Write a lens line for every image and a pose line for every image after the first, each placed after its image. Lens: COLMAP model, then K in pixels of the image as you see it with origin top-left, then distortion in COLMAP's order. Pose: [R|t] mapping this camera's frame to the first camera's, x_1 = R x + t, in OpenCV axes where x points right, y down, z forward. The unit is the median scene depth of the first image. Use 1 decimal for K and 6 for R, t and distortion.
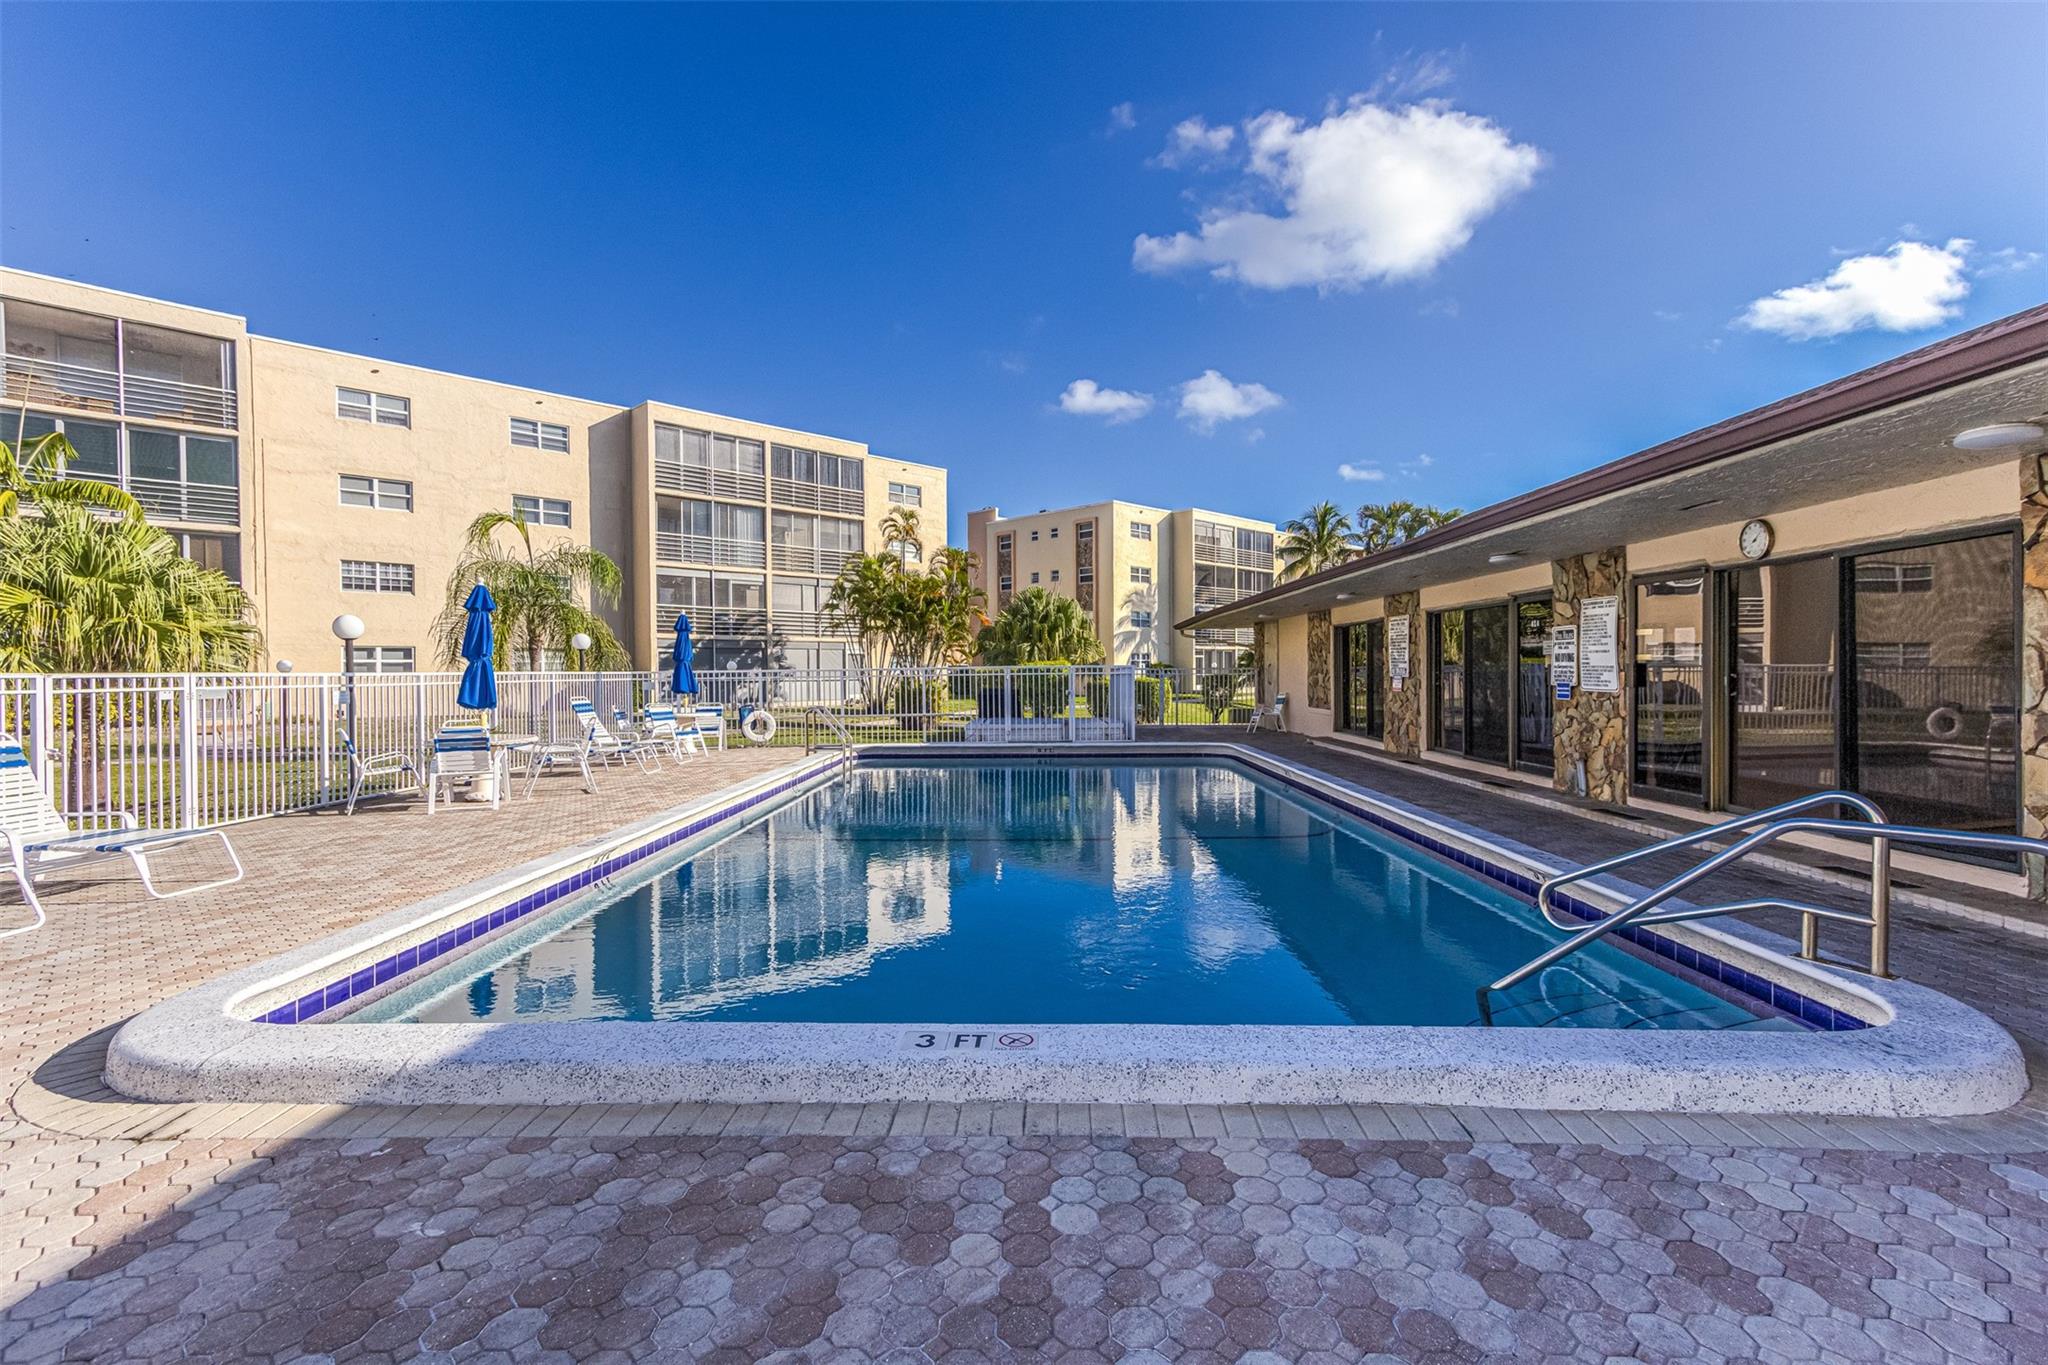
lens RADIAL K [[940.9, 0, 1020.8], [0, 940.9, 681.7], [0, 0, 1]] dist [0.013386, -0.000981]
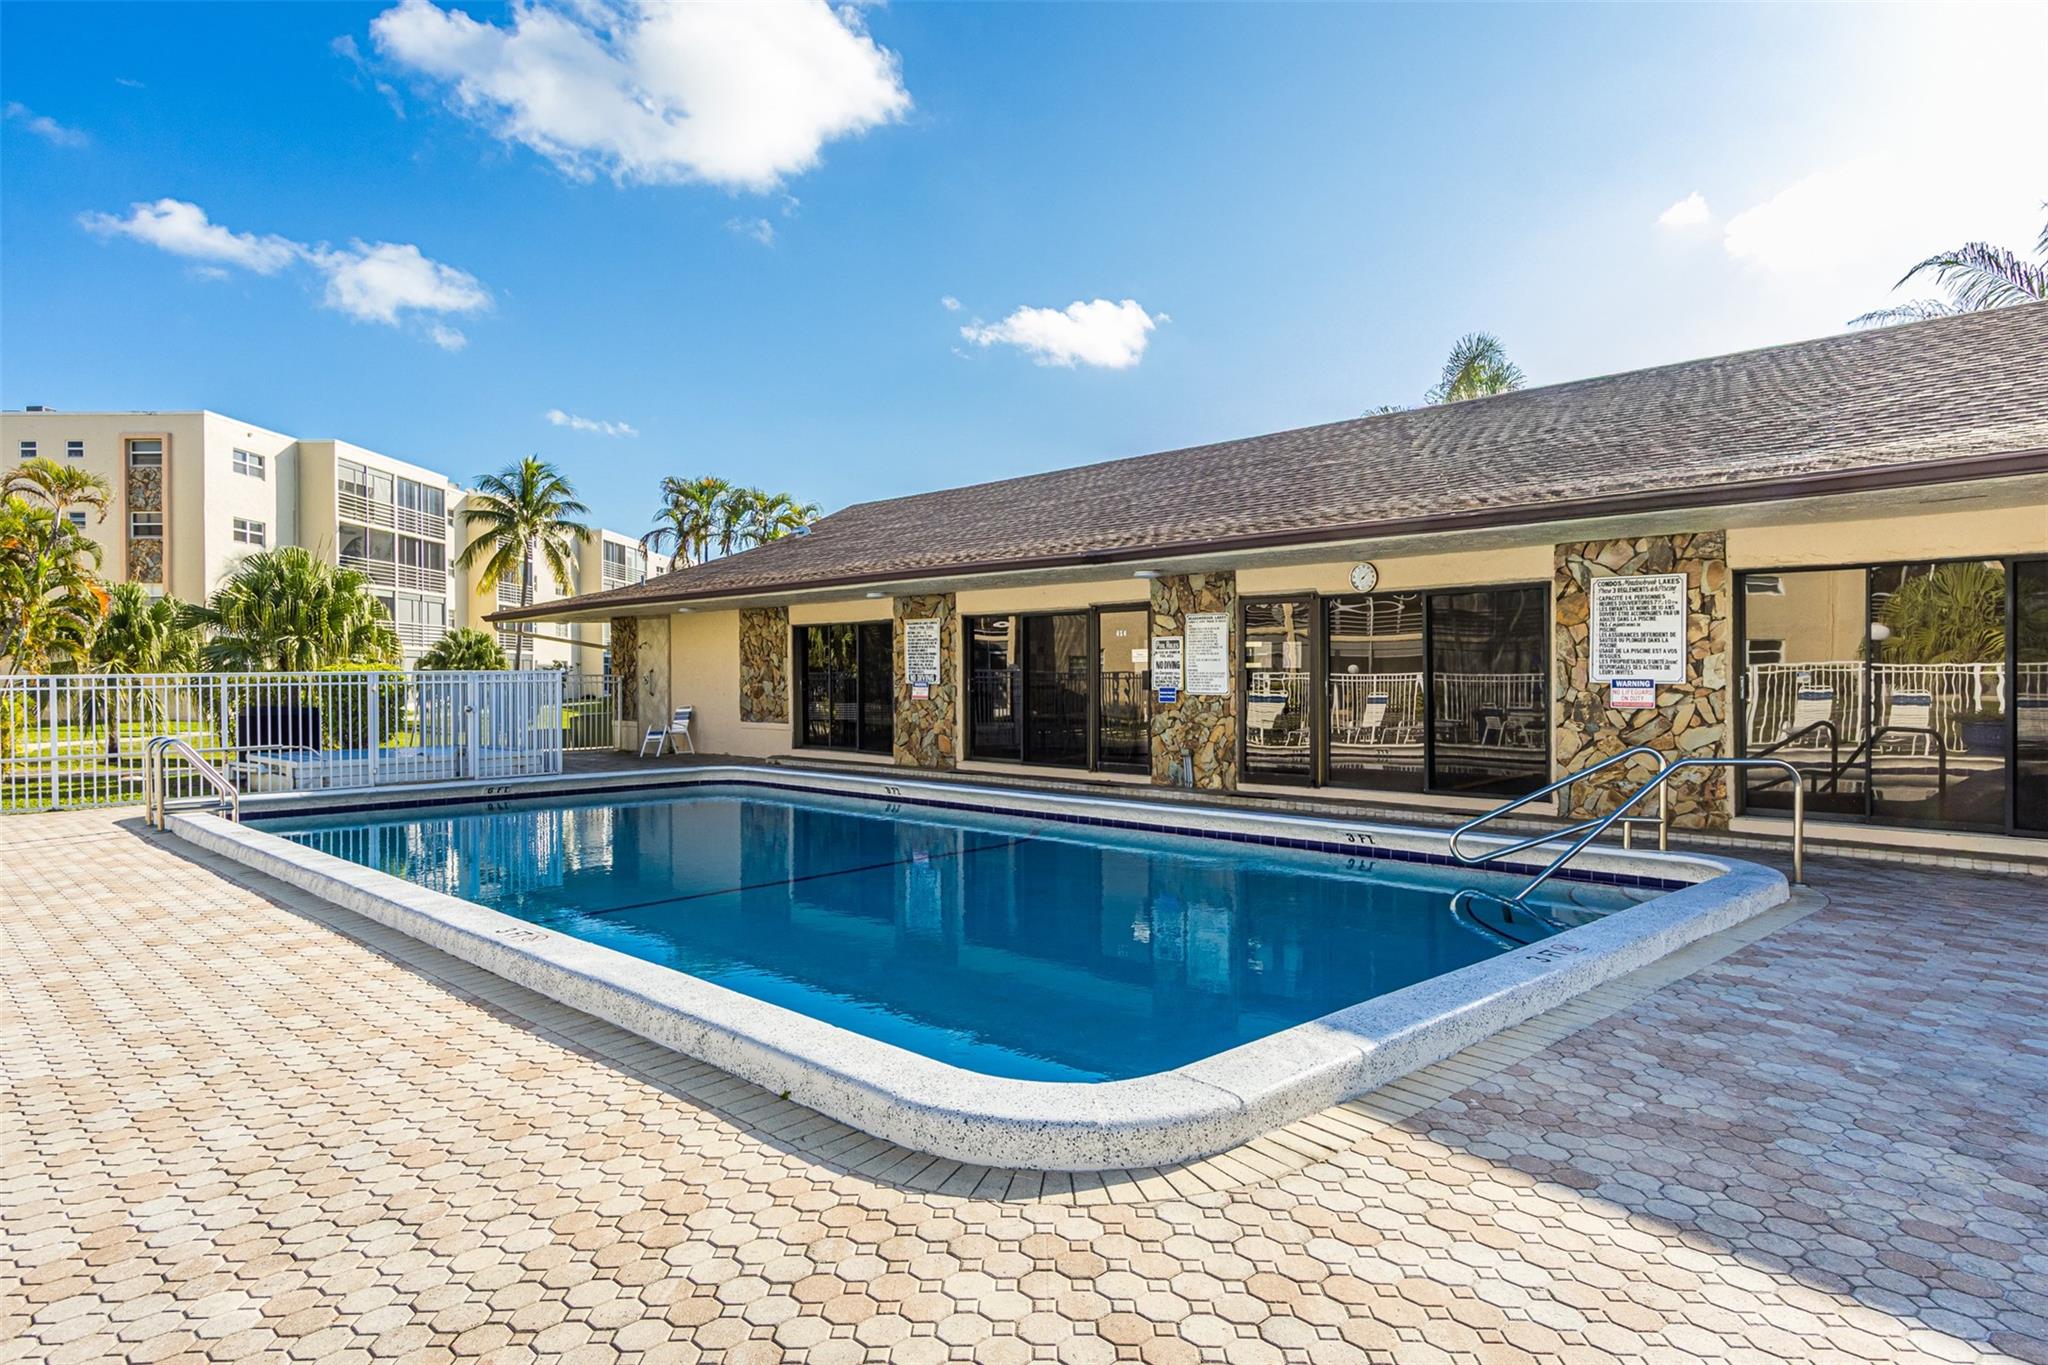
lens RADIAL K [[1241.0, 0, 1027.6], [0, 1241.0, 677.9], [0, 0, 1]] dist [0.008737, 0.000643]
pose [[0.695260, -0.001527, 0.718757, -0.427842], [0.010592, 0.999911, -0.008121, -0.000112], [-0.718680, 0.013259, 0.695214, 0.072046]]
